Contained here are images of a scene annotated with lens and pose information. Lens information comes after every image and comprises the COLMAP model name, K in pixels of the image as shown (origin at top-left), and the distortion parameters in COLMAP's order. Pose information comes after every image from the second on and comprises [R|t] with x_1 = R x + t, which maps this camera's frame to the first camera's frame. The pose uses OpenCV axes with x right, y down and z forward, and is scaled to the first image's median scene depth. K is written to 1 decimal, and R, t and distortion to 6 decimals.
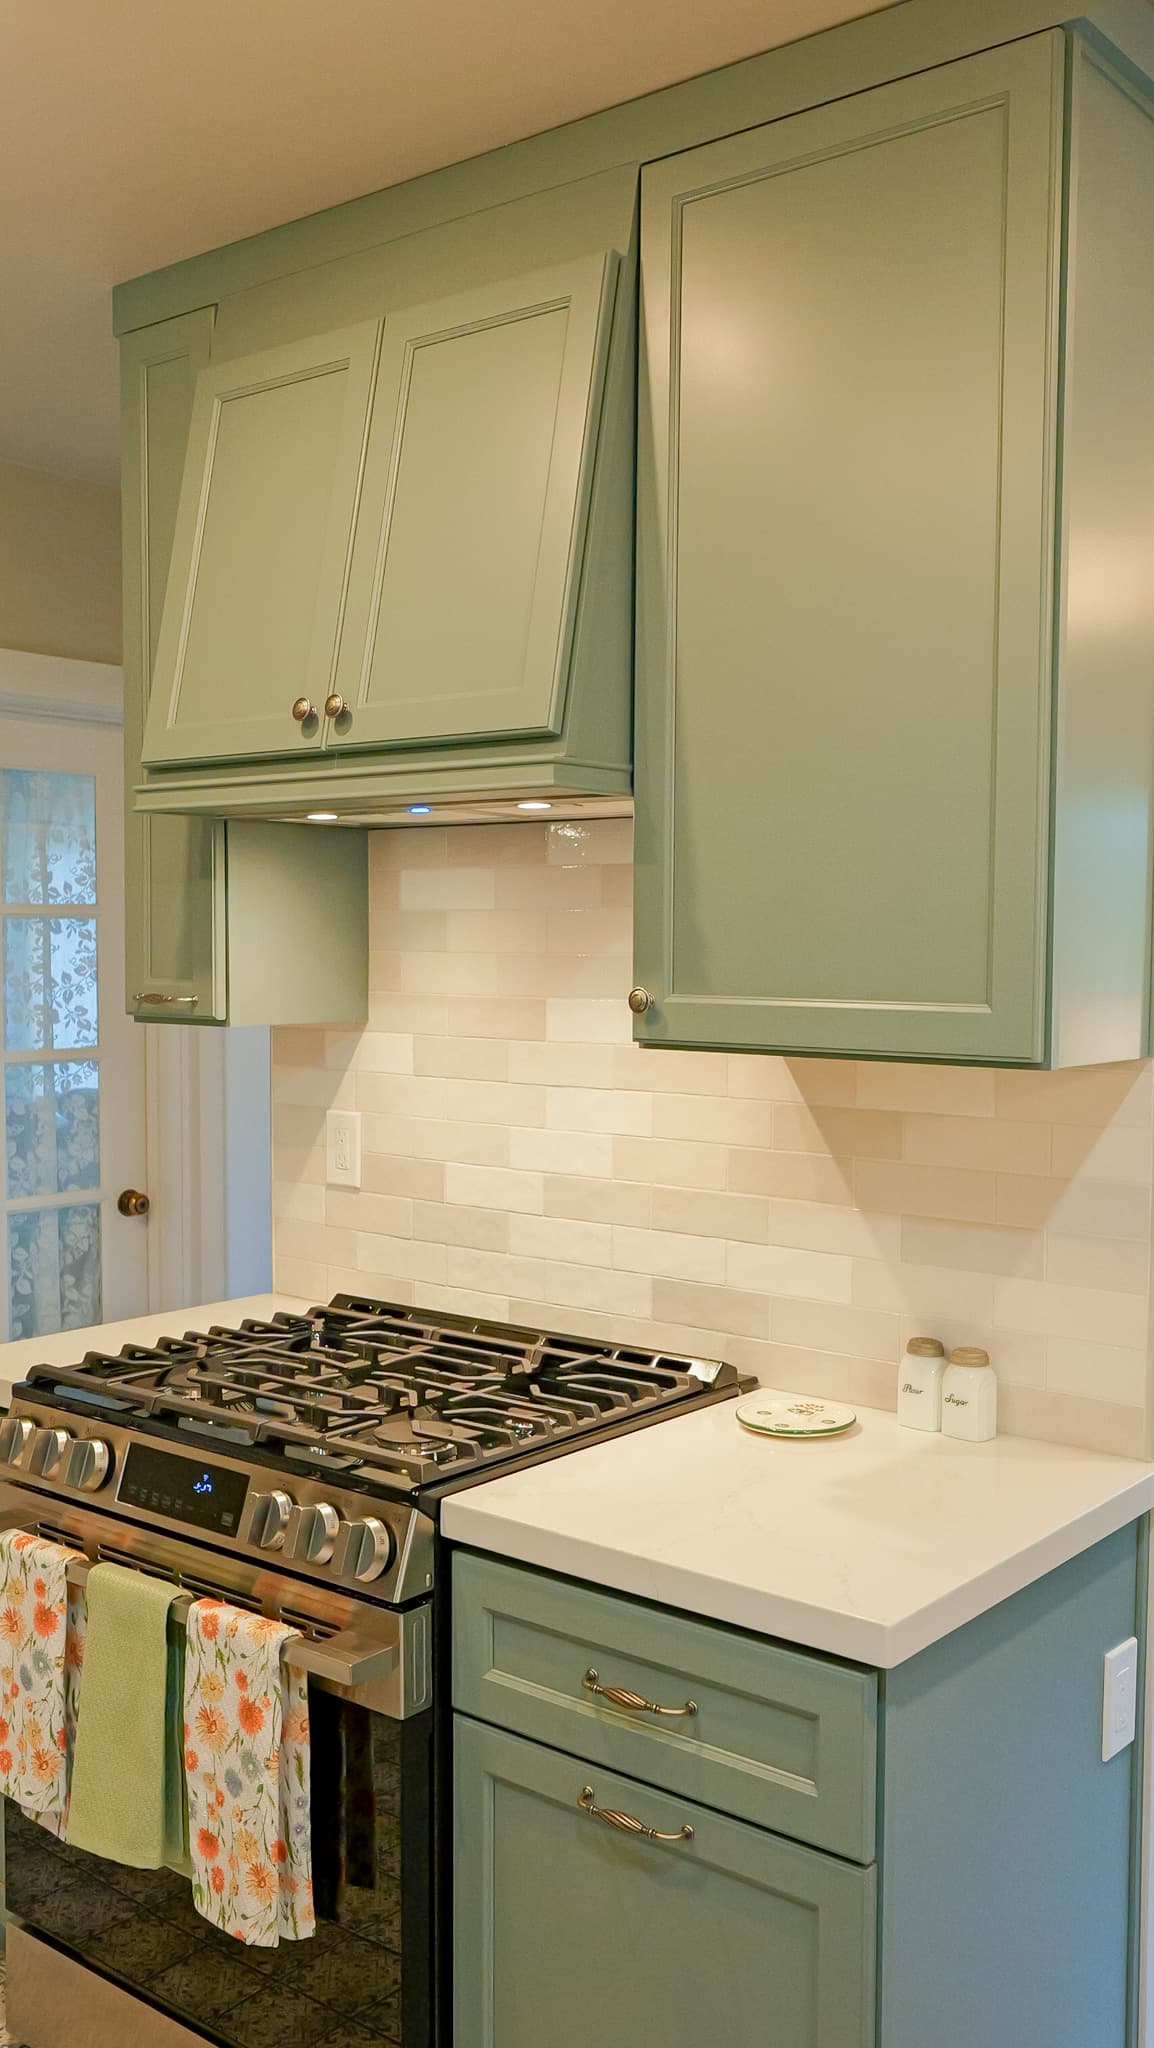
lens RADIAL K [[1772.9, 0, 588.5], [0, 1772.9, 1013.0], [0, 0, 1]] dist [-0.010105, 0.006529]
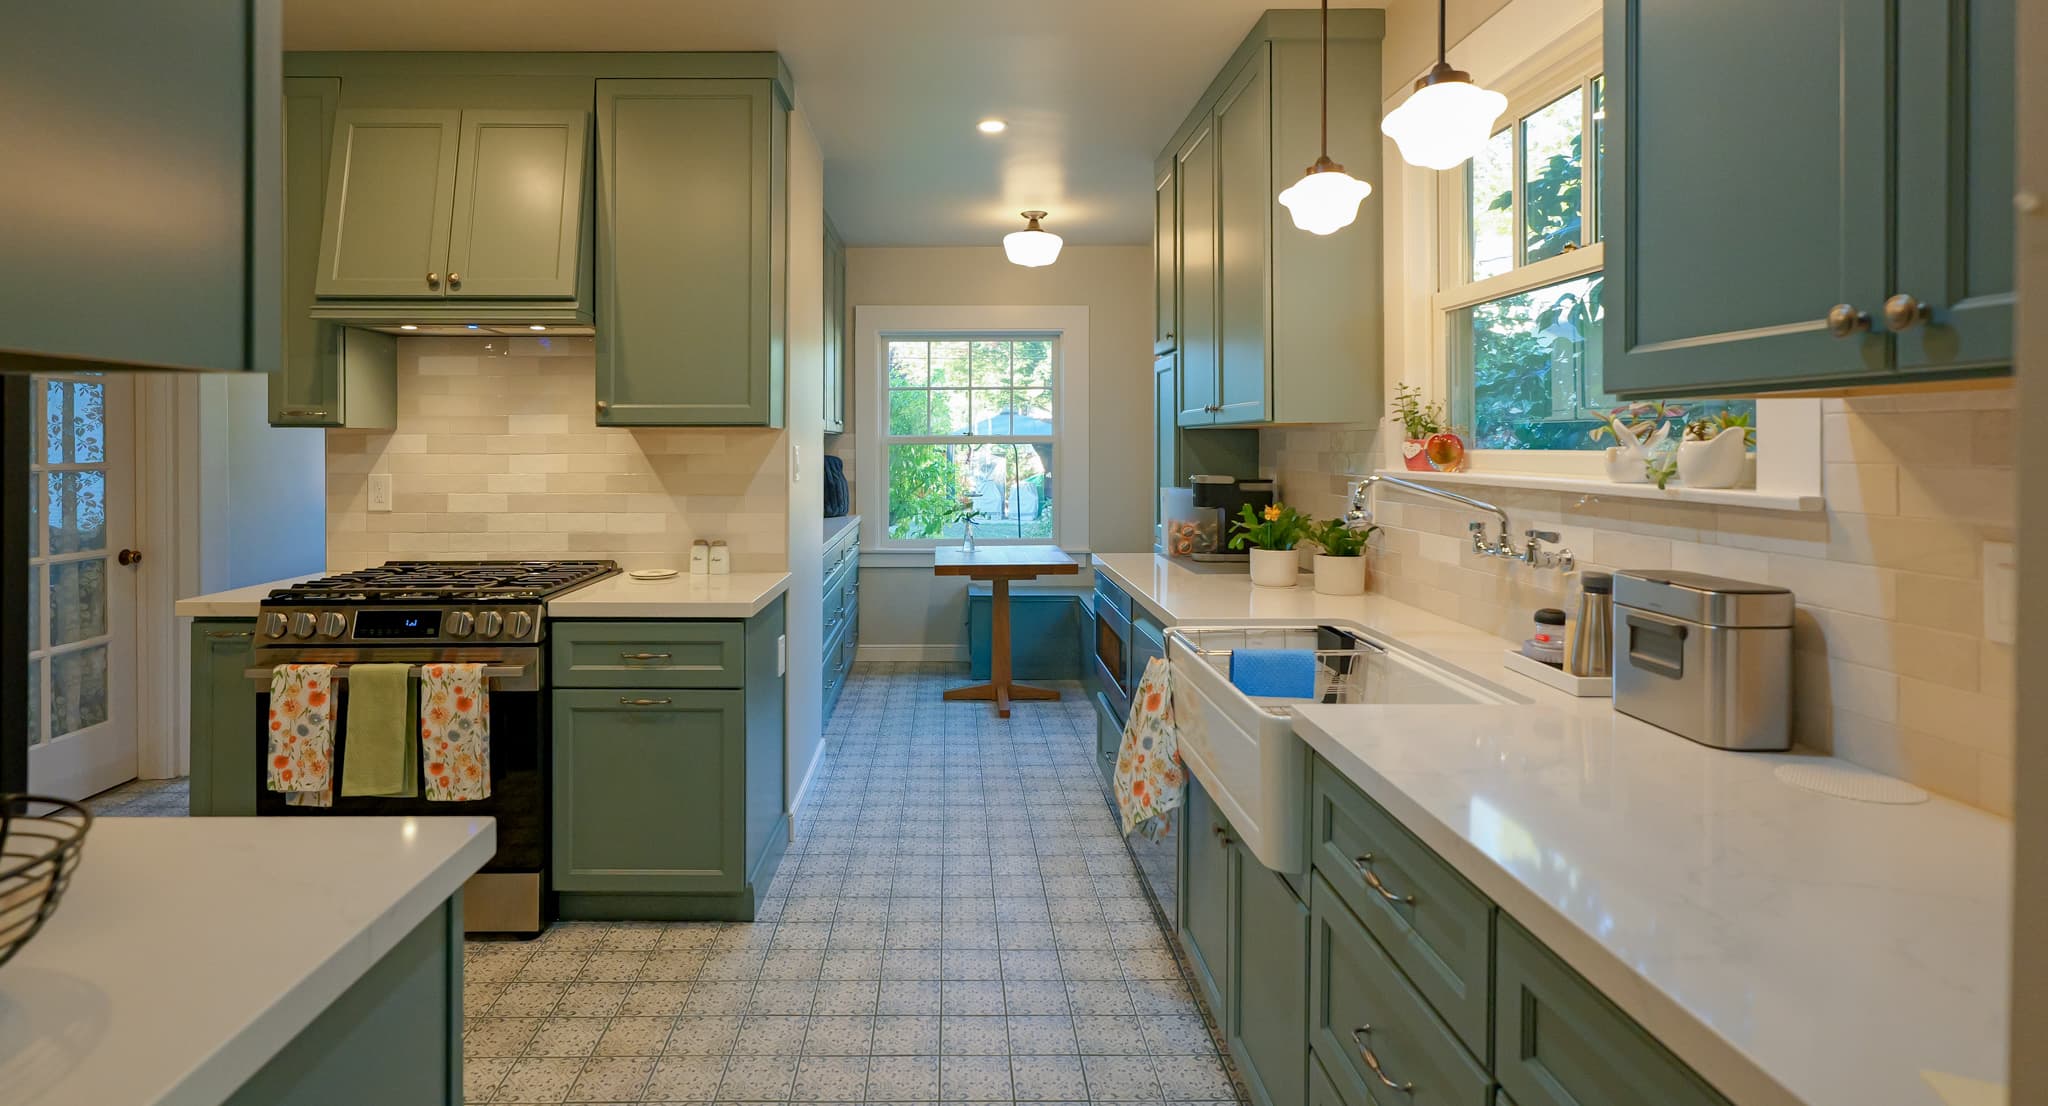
lens RADIAL K [[1017.6, 0, 944.6], [0, 1017.6, 456.3], [0, 0, 1]] dist [0.001358, 0.001679]
pose [[0.778430, -0.012549, 0.627605, -0.475375], [0.031575, 0.999317, -0.019181, 0.101100], [-0.626936, 0.034748, 0.778295, -0.409148]]
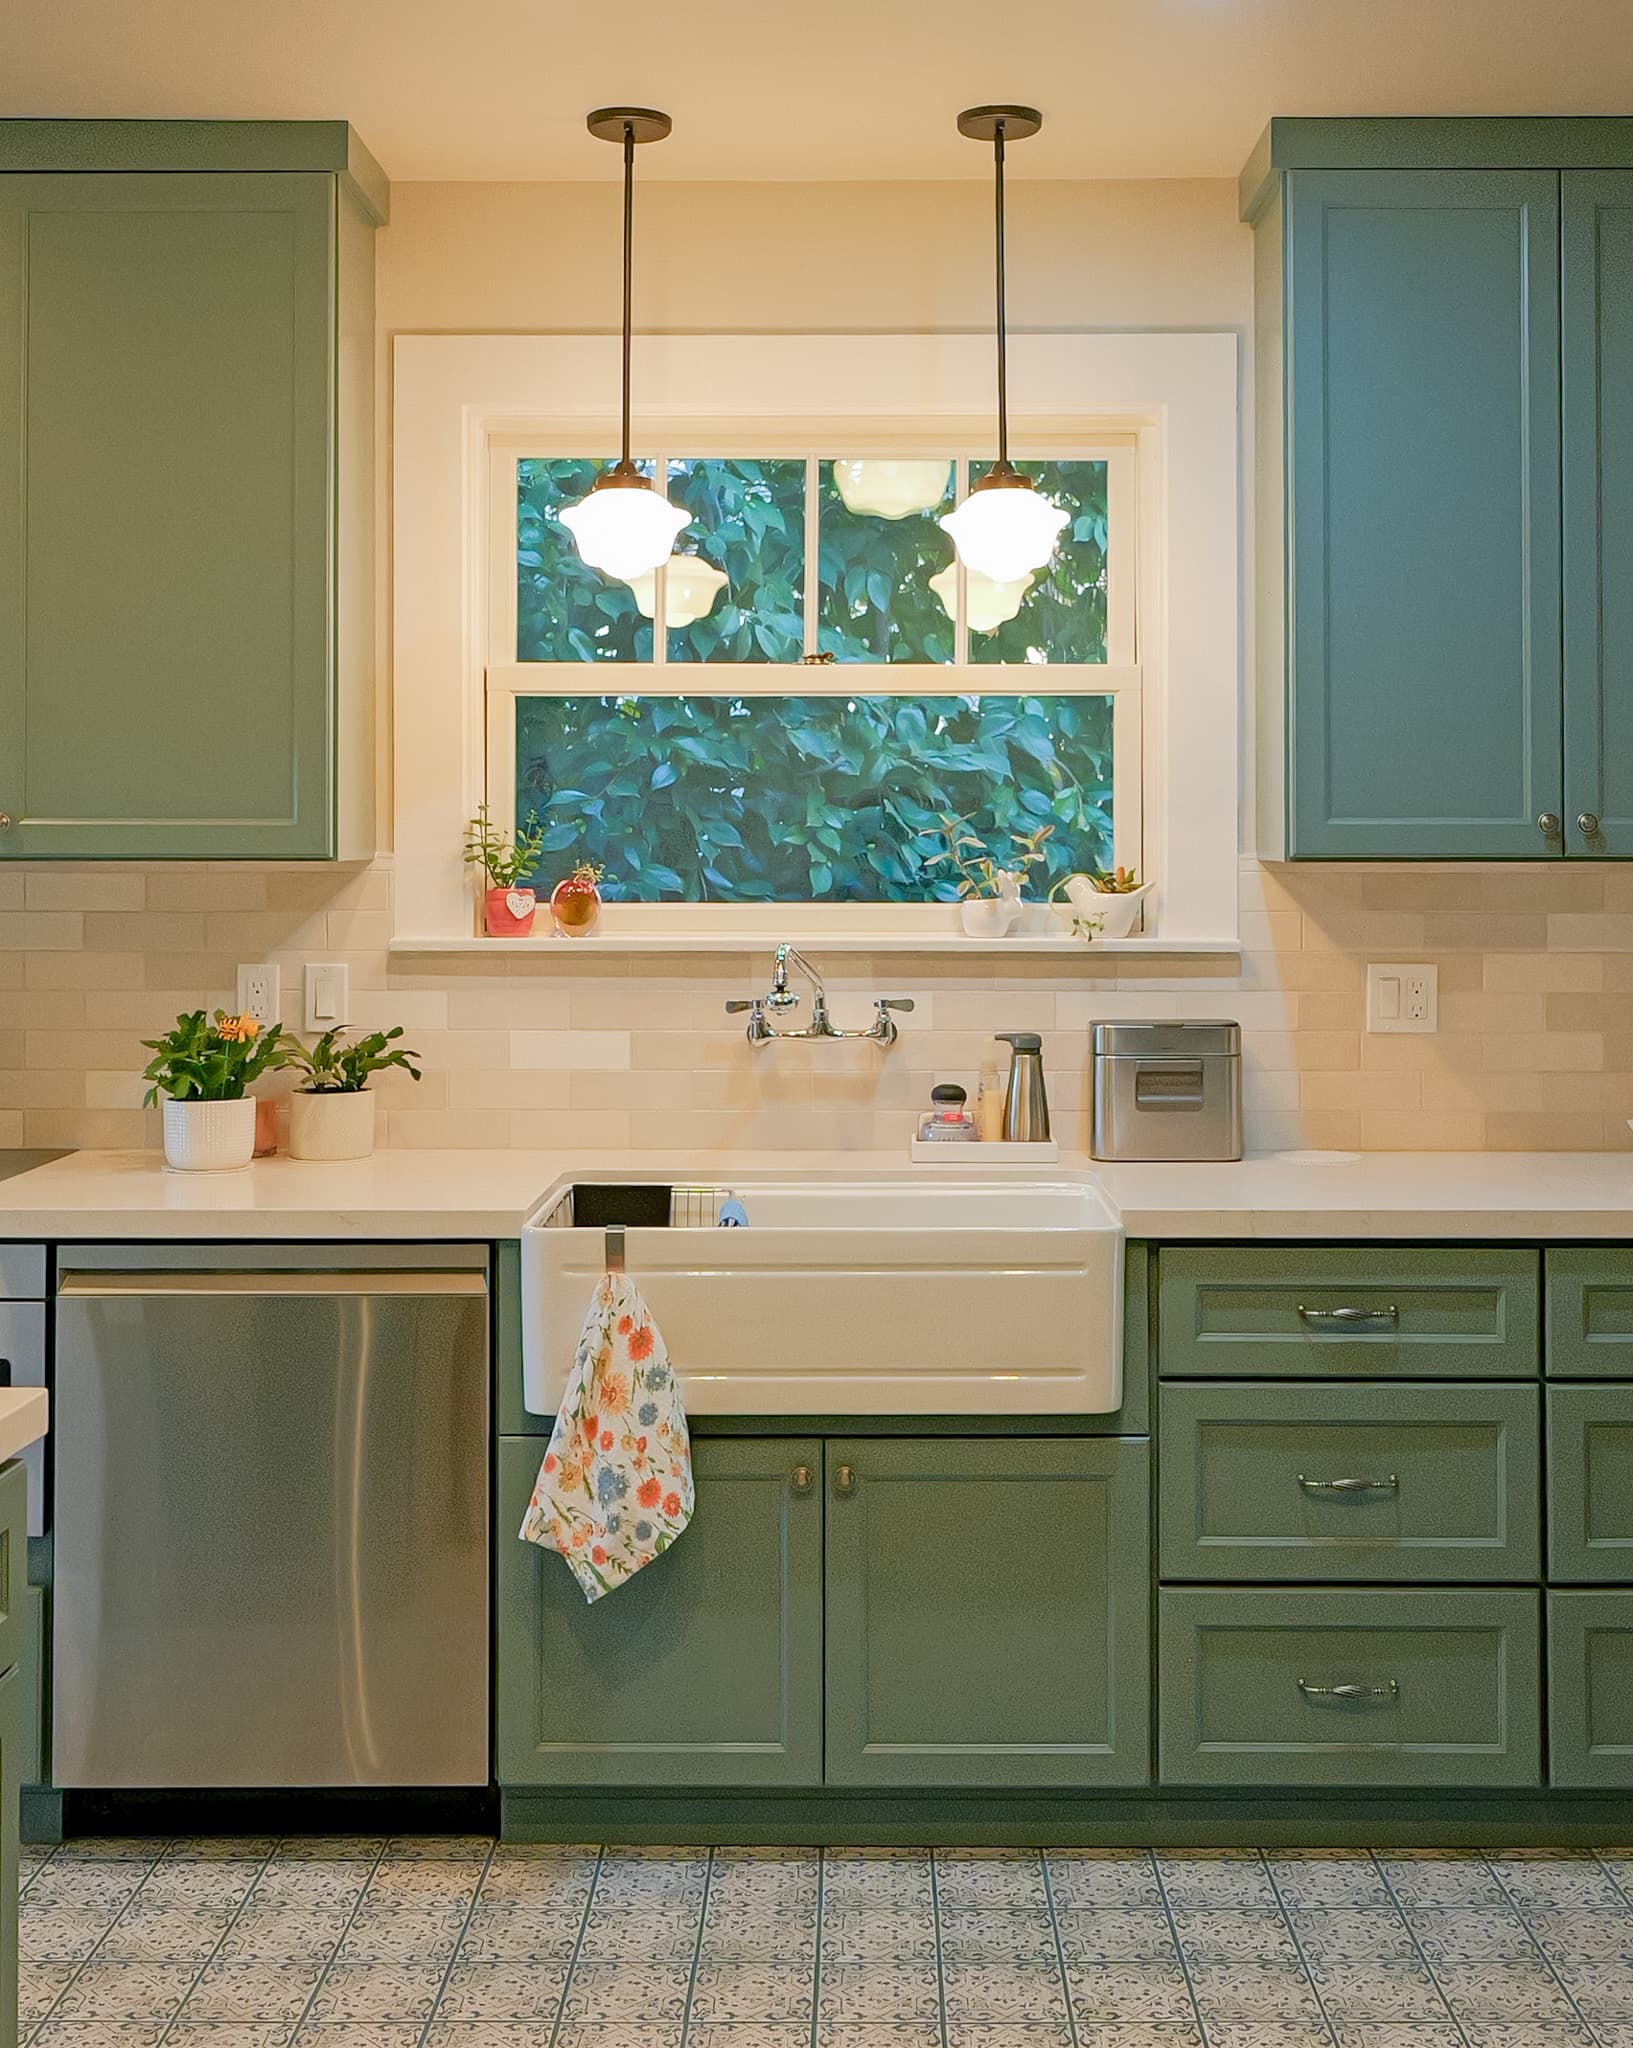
lens RADIAL K [[2256.8, 0, 827.4], [0, 2256.8, 844.7], [0, 0, 1]] dist [0.009654, 0.000000]
pose [[-0.642493, 0.007170, 0.766258, -0.781761], [0.030857, 0.999387, 0.016521, 0.017320], [-0.765670, 0.034259, -0.642320, 1.157328]]
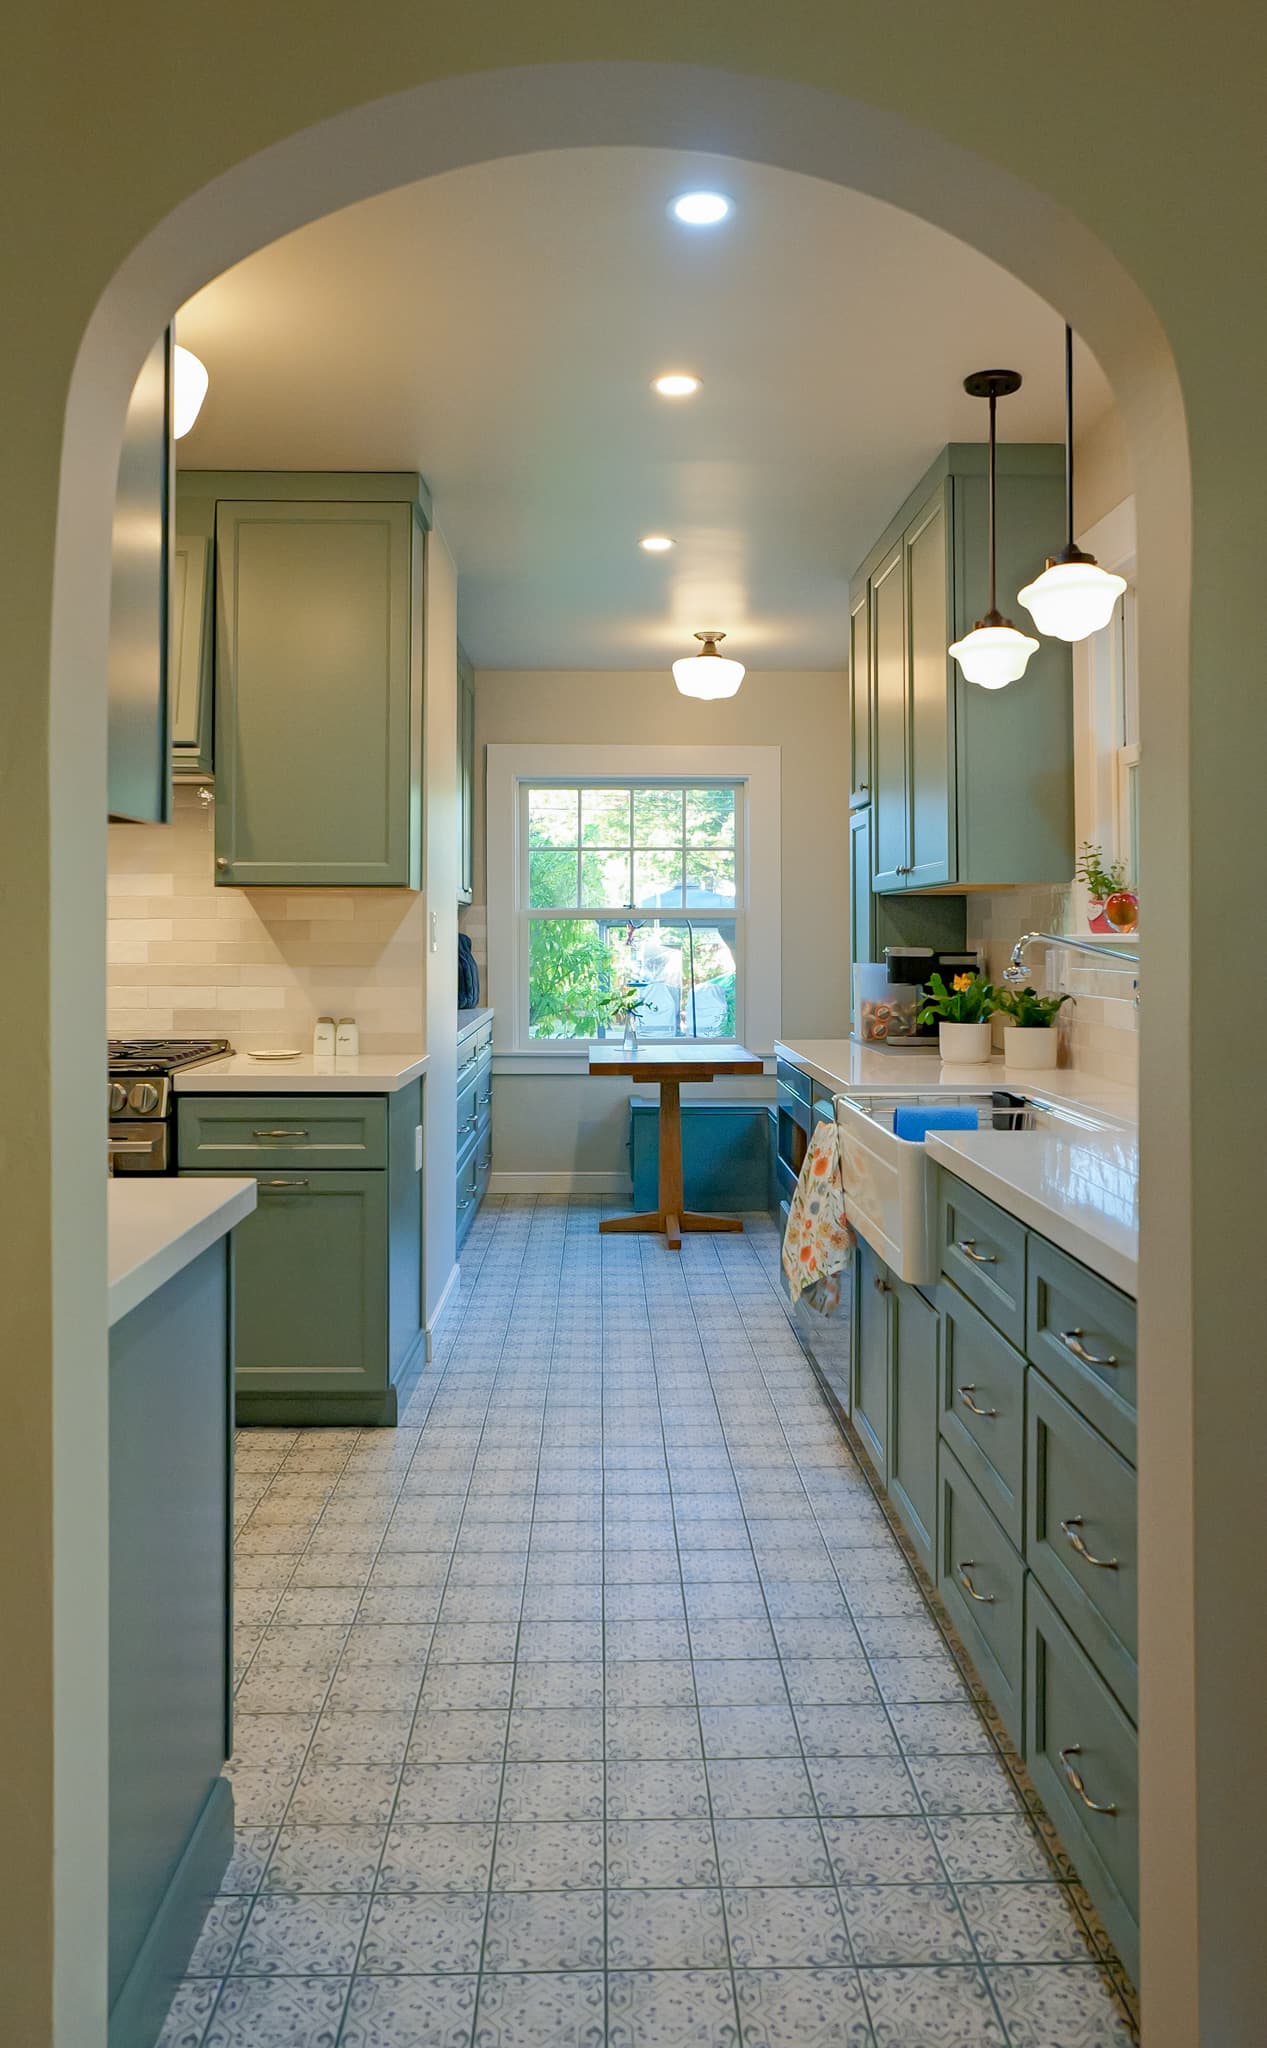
lens RADIAL K [[1494.3, 0, 710.1], [0, 1494.3, 957.0], [0, 0, 1]] dist [-0.038294, -0.003134]
pose [[0.727340, -0.014699, 0.686120, -0.781722], [0.034047, 0.999312, -0.014684, 0.152399], [-0.685432, 0.034041, 0.727340, -0.766172]]
